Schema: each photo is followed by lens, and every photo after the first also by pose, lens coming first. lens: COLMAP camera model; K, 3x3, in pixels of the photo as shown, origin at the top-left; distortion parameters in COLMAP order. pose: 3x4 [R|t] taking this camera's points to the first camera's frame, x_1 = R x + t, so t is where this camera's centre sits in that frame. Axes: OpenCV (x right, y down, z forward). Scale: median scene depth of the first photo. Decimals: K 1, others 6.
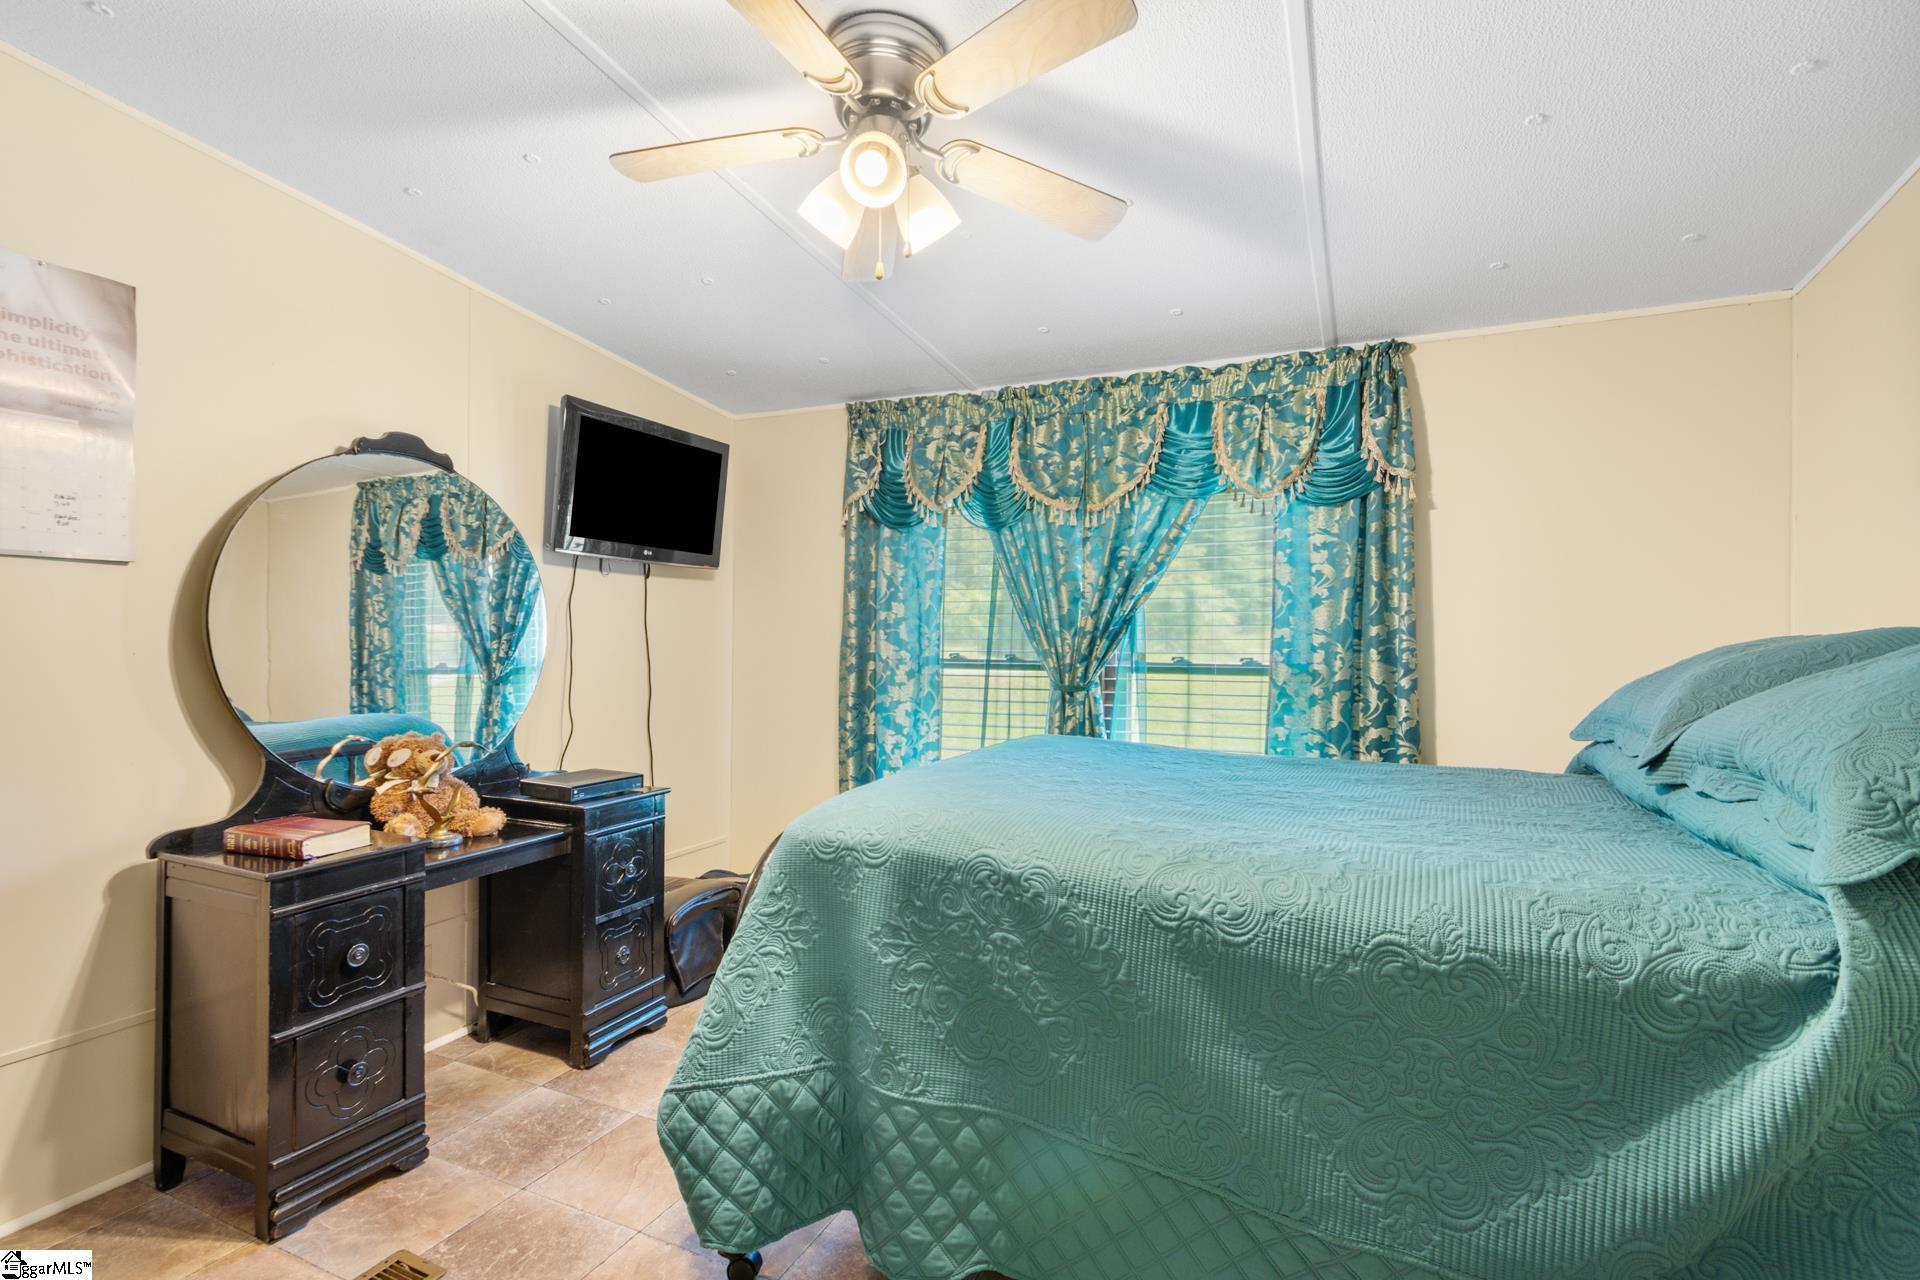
lens RADIAL K [[895.2, 0, 962.6], [0, 895.2, 634.5], [0, 0, 1]] dist [-0.002217, -0.000105]
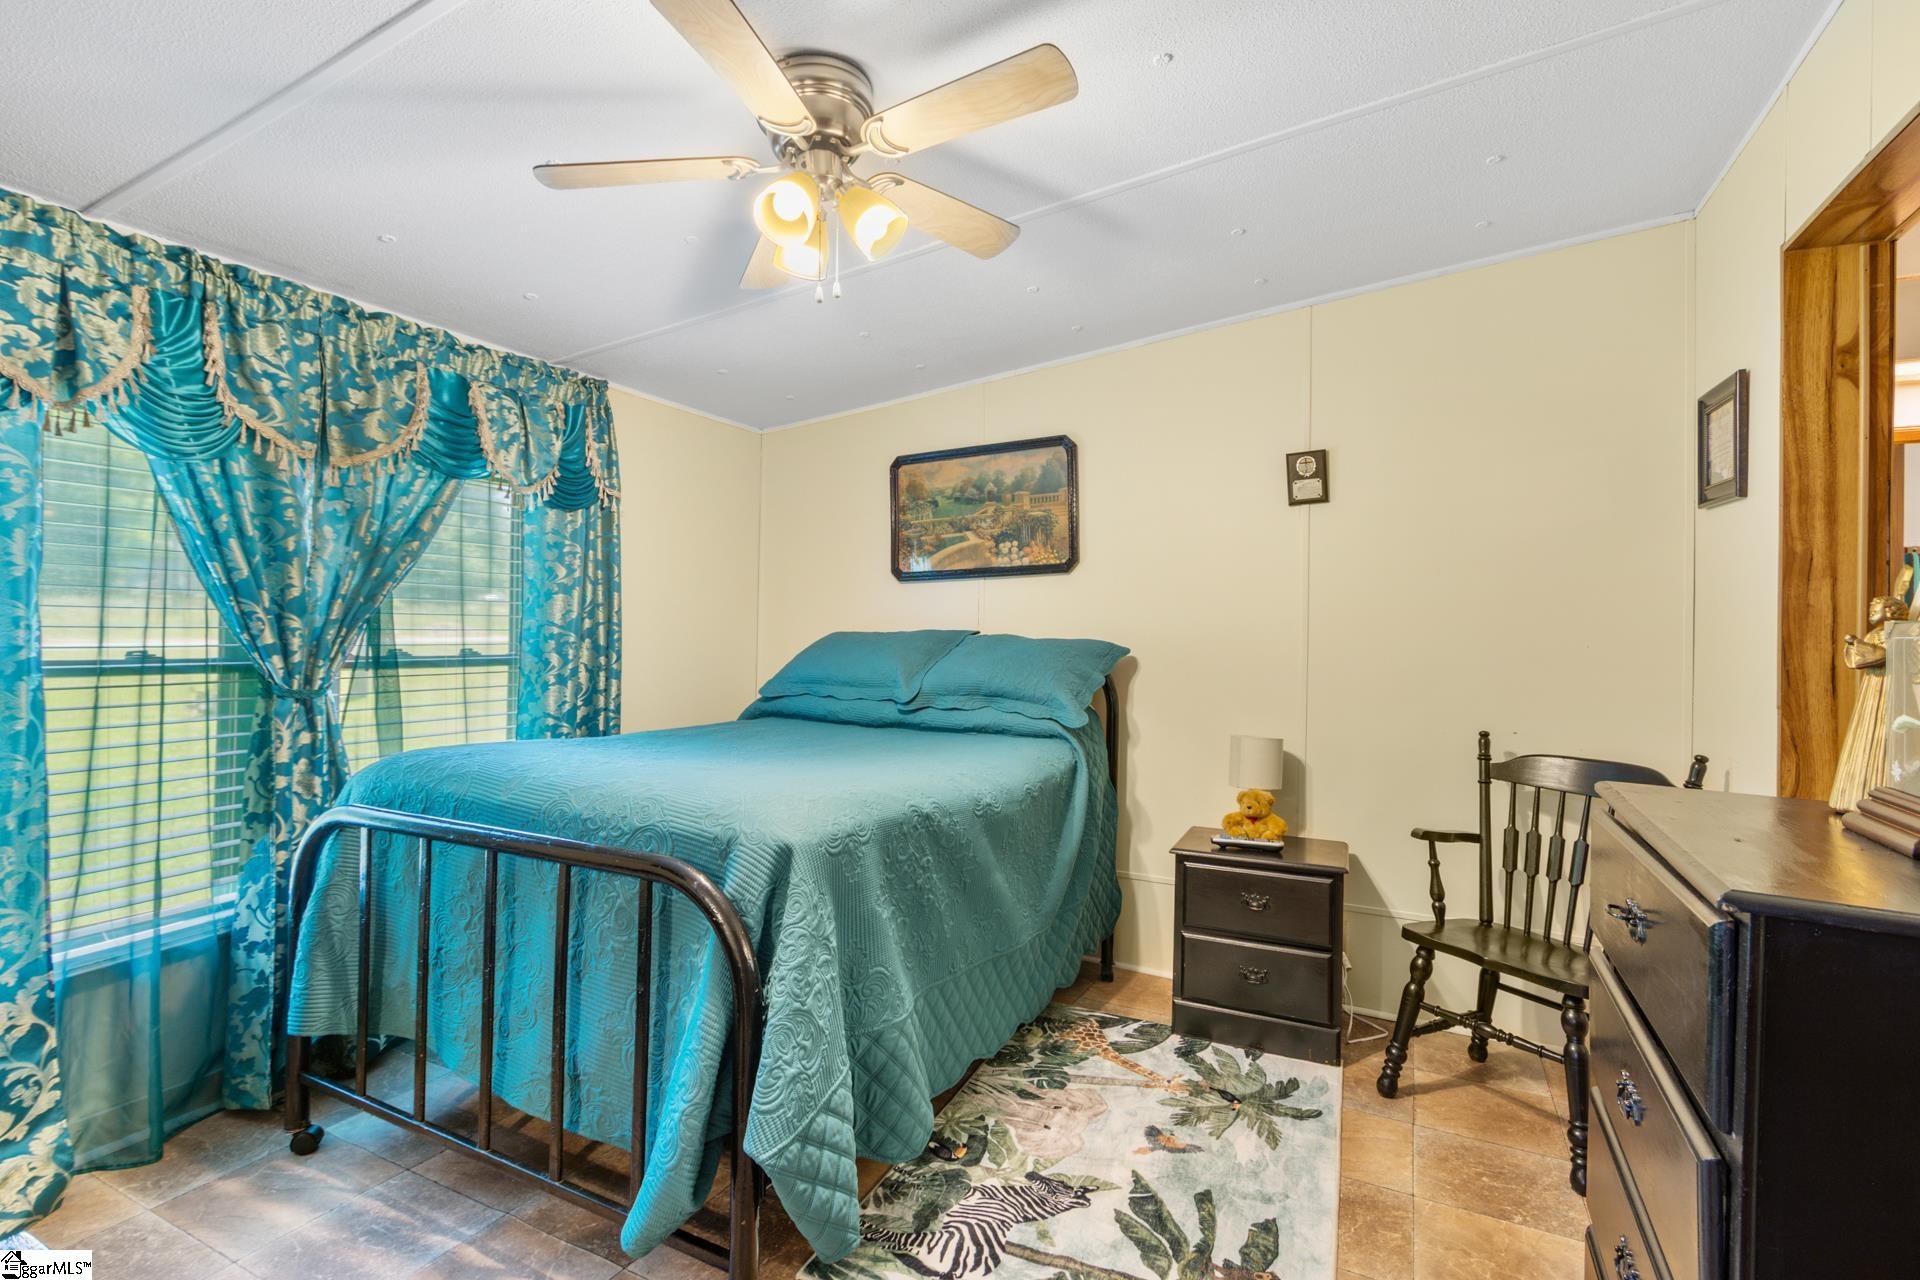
lens RADIAL K [[895.2, 0, 960.3], [0, 895.2, 642.7], [0, 0, 1]] dist [-0.002217, -0.000105]
pose [[0.037512, -0.008935, 0.999256, -0.649839], [-0.004766, 0.999947, 0.009120, 0.008075], [-0.999285, -0.005105, 0.037467, 0.440497]]
